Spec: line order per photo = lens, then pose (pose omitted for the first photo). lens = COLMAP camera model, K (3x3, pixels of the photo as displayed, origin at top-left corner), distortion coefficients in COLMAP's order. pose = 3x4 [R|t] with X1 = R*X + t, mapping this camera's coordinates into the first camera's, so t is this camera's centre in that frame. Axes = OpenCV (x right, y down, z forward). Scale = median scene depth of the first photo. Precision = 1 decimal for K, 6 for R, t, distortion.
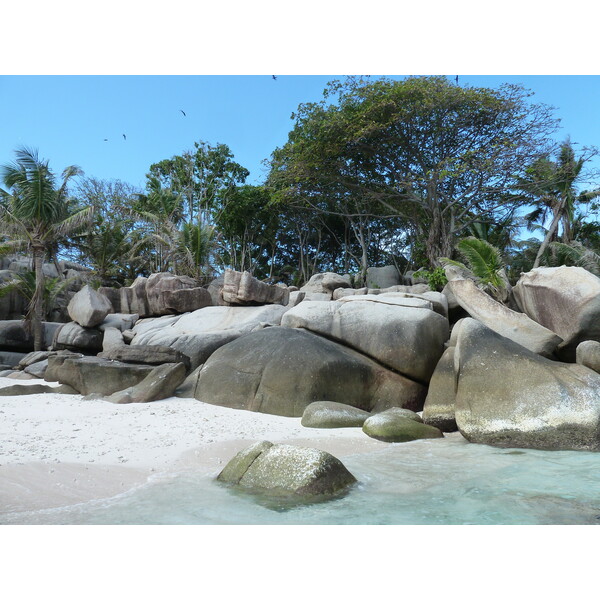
lens RADIAL K [[434.0, 0, 300.0], [0, 434.0, 300.0], [0, 0, 1]] dist [-0.001598, 0.001950]
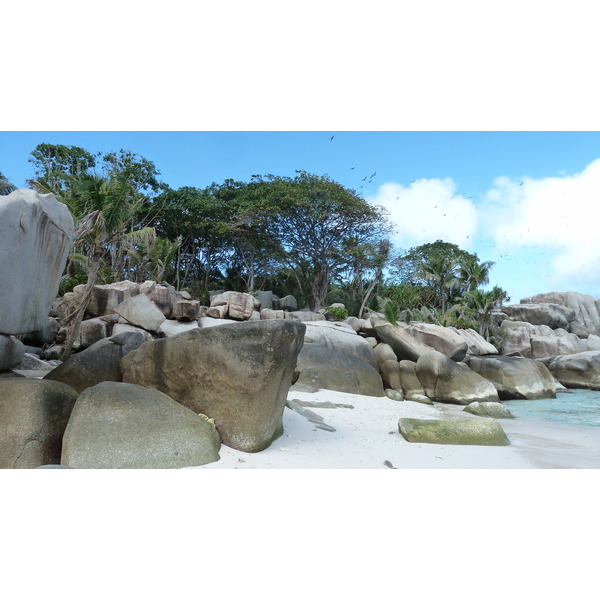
lens RADIAL K [[434.0, 0, 300.0], [0, 434.0, 300.0], [0, 0, 1]] dist [-0.001598, 0.001950]
pose [[0.776283, 0.112962, 0.620181, -1.487344], [-0.127841, 0.991581, -0.020591, -0.081511], [-0.617286, -0.063300, 0.784188, -0.299303]]
